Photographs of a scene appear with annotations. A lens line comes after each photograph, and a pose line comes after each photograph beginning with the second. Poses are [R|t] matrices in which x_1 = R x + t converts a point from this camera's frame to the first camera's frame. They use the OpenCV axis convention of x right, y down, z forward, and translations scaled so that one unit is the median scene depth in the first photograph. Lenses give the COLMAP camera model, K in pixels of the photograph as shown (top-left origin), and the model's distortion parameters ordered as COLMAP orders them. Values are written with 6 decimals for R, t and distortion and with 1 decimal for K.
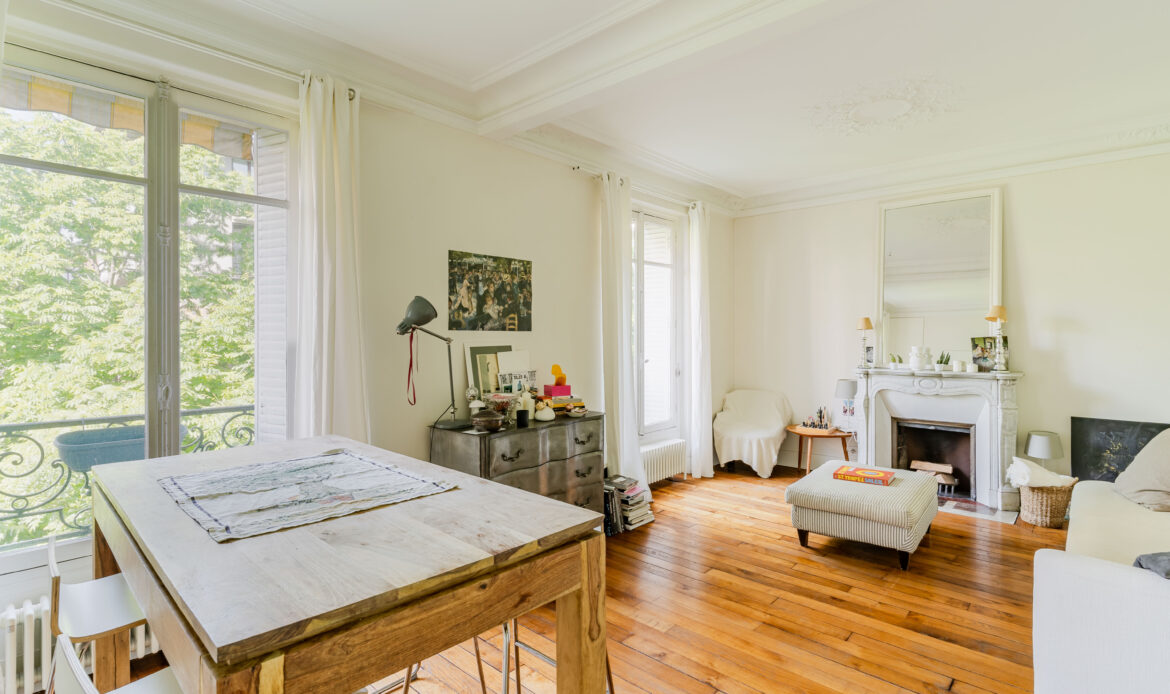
lens RADIAL K [[564.4, 0, 584.6], [0, 564.4, 345.6], [0, 0, 1]] dist [-0.000778, 0.000820]
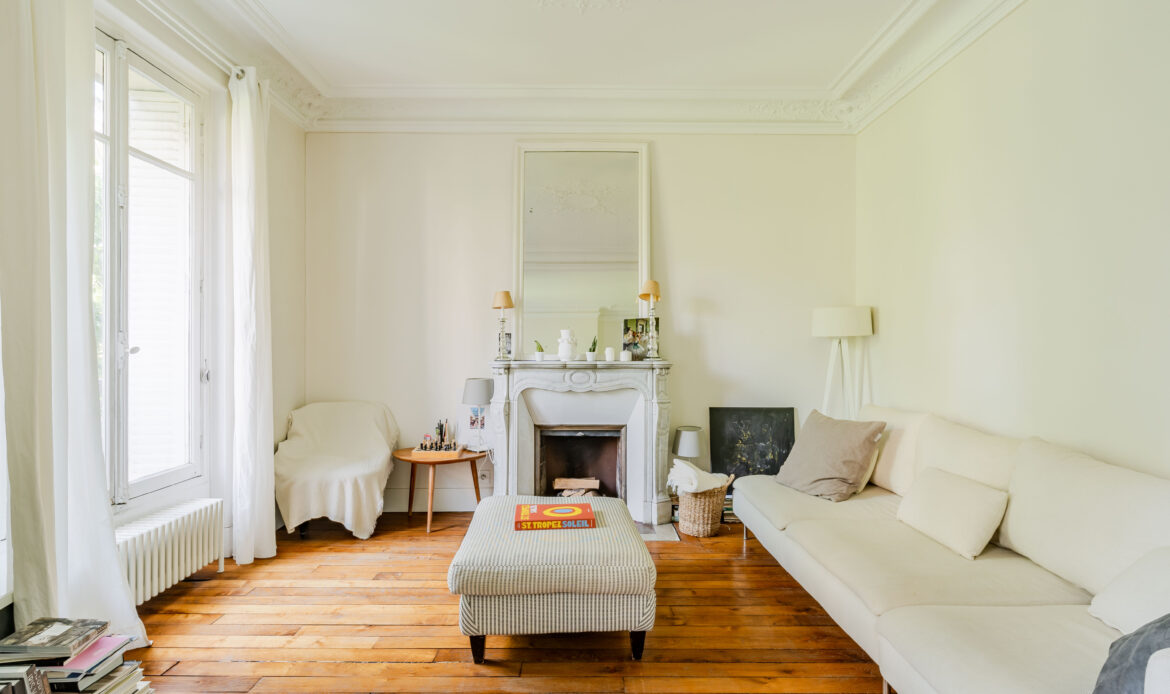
lens RADIAL K [[616.6, 0, 590.3], [0, 616.6, 349.6], [0, 0, 1]] dist [-0.000413, 0.001104]
pose [[0.734841, 0.002525, 0.678235, 0.050619], [0.011600, 0.999800, -0.016290, 0.052490], [-0.678141, 0.019838, 0.734664, 0.448650]]
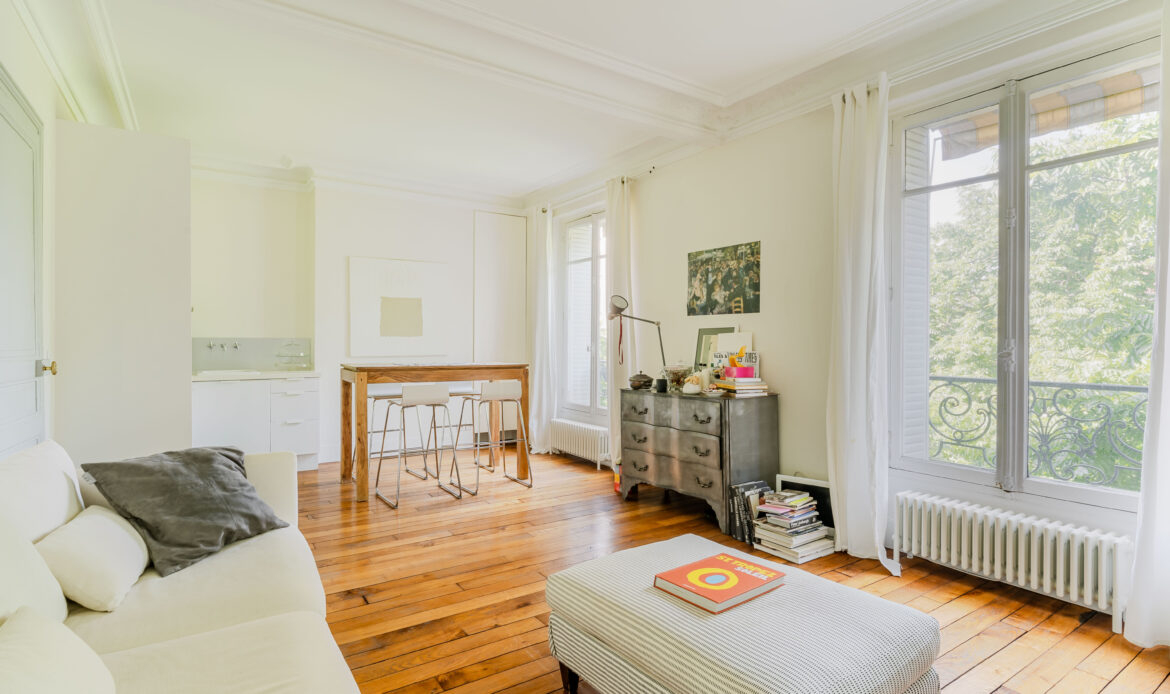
lens RADIAL K [[576.0, 0, 591.3], [0, 576.0, 346.1], [0, 0, 1]] dist [-0.001850, -0.000167]
pose [[-0.231509, 0.002777, -0.972829, 0.976017], [-0.024655, 0.999658, 0.008721, 0.031667], [0.972520, 0.026004, -0.231362, 0.986348]]
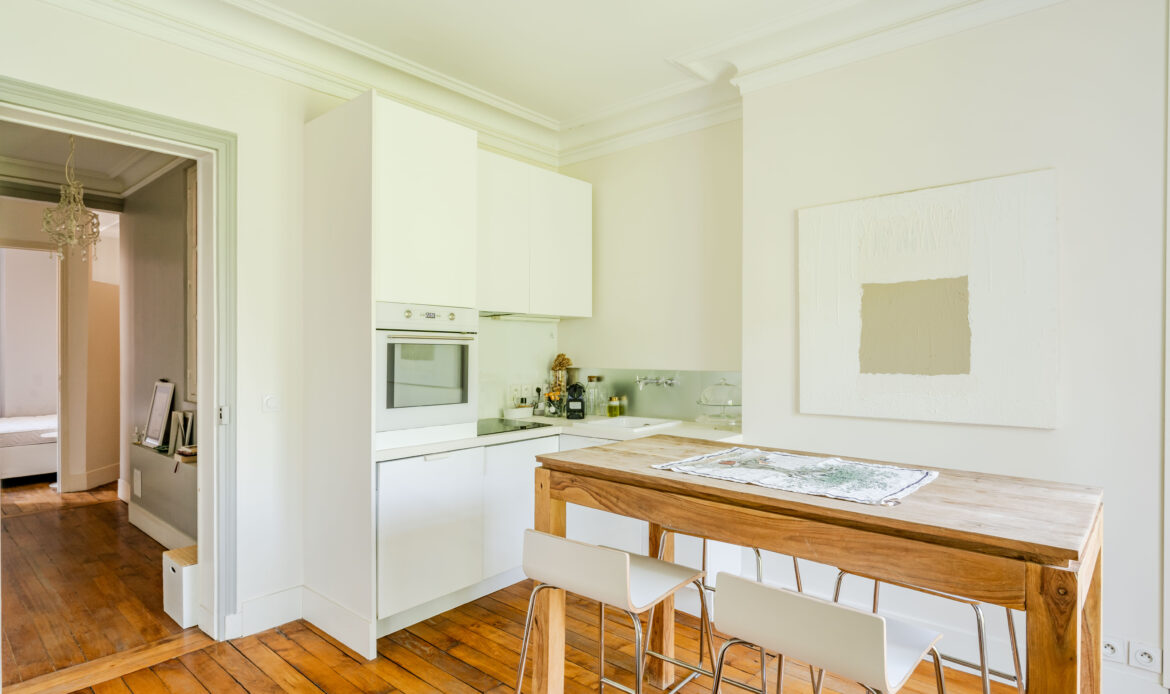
lens RADIAL K [[622.6, 0, 567.1], [0, 622.6, 352.8], [0, 0, 1]] dist [-0.001484, 0.001357]
pose [[-0.999740, -0.002039, -0.022726, -0.017949], [-0.002603, 0.999689, 0.024809, -0.009286], [0.022669, 0.024862, -0.999434, 0.823653]]
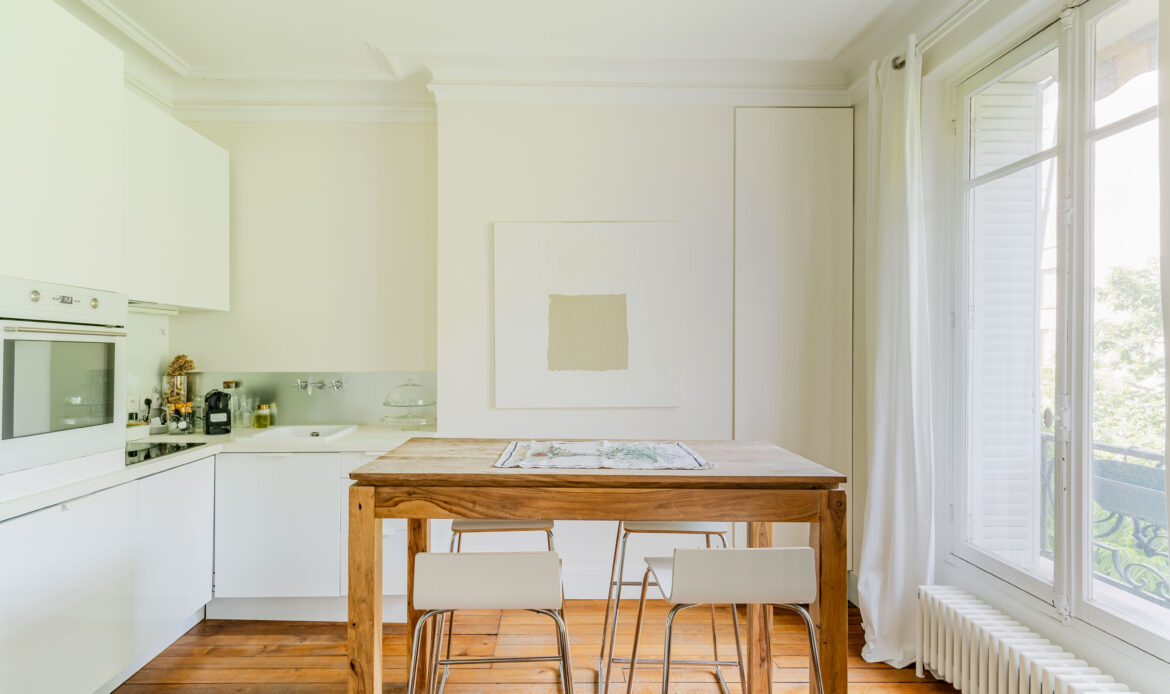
lens RADIAL K [[618.8, 0, 566.1], [0, 618.8, 351.5], [0, 0, 1]] dist [0.013131, 0.000604]
pose [[-0.717479, -0.002350, -0.696576, 0.202604], [-0.017075, 0.999753, 0.014215, -0.006628], [0.696371, 0.022093, -0.717342, 0.728368]]
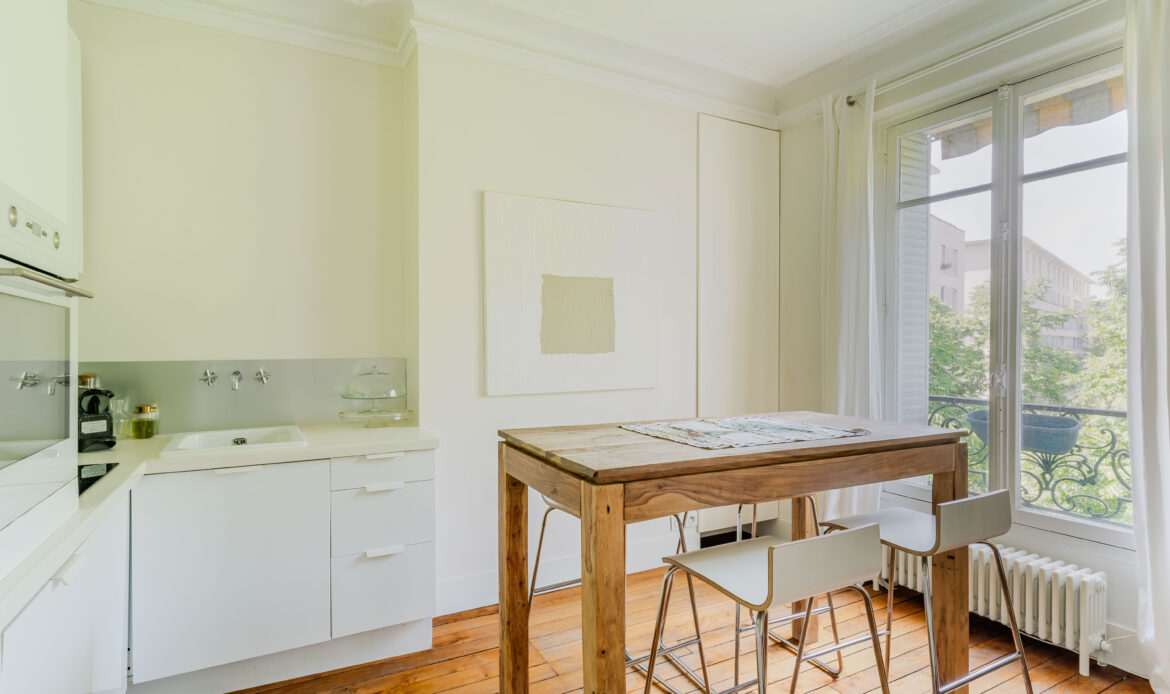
lens RADIAL K [[581.7, 0, 595.3], [0, 581.7, 351.3], [0, 0, 1]] dist [0.005801, 0.000496]
pose [[-0.307530, 0.009398, -0.951492, 0.333234], [-0.020534, 0.999653, 0.016510, 0.014800], [0.951317, 0.024616, -0.307230, 0.394289]]
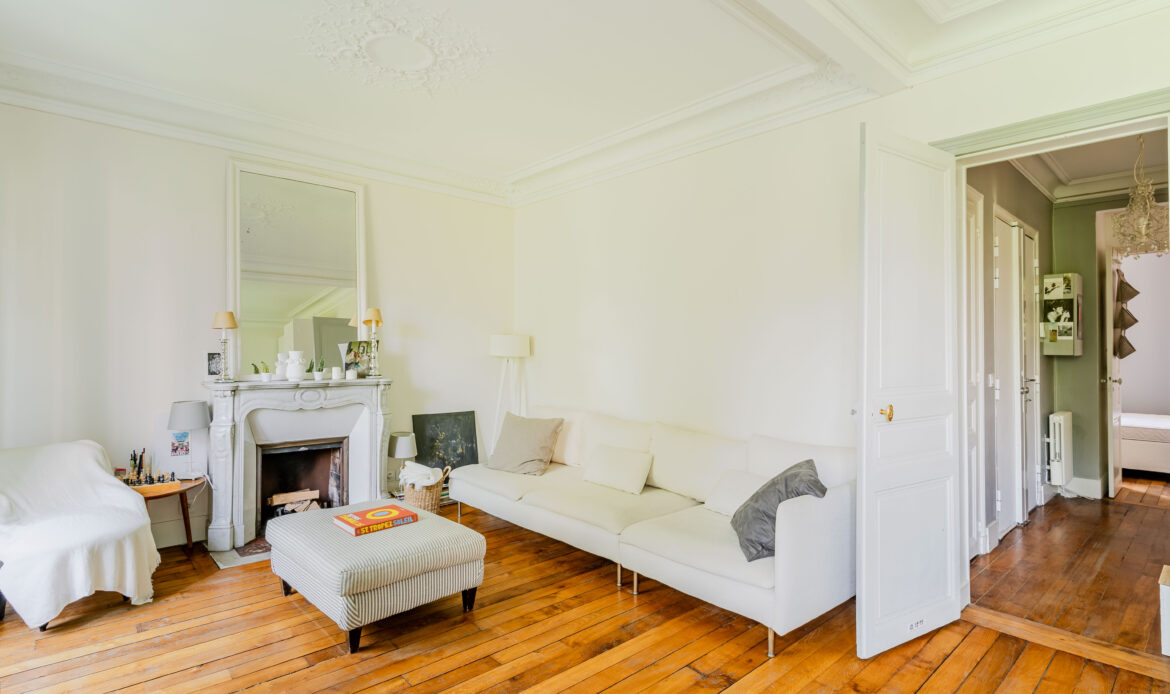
lens RADIAL K [[572.9, 0, 582.3], [0, 572.9, 341.2], [0, 0, 1]] dist [-0.002485, 0.000569]
pose [[0.096447, 0.018154, 0.995173, -0.243204], [0.013028, 0.999725, -0.019499, 0.009670], [-0.995253, 0.014846, 0.096184, 0.637315]]
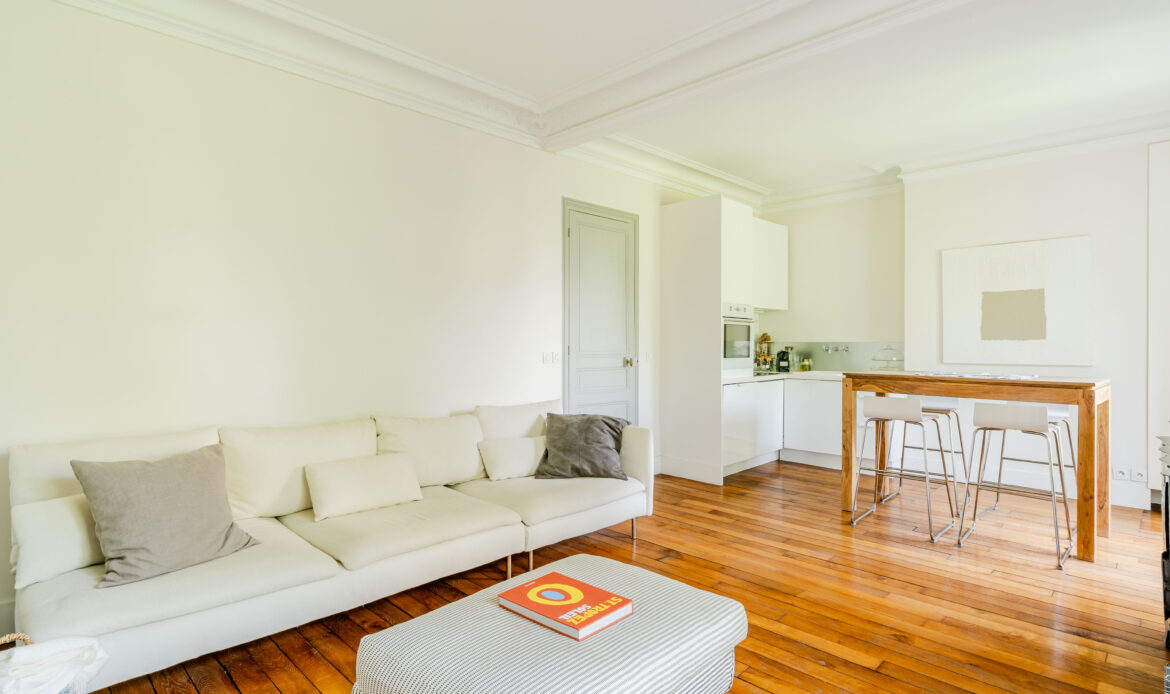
lens RADIAL K [[591.2, 0, 566.1], [0, 591.2, 337.9], [0, 0, 1]] dist [-0.000316, 0.000514]
pose [[-0.998658, -0.003388, 0.051676, 0.467752], [-0.002538, 0.999861, 0.016505, 0.008837], [-0.051725, 0.016351, -0.998528, 1.446092]]
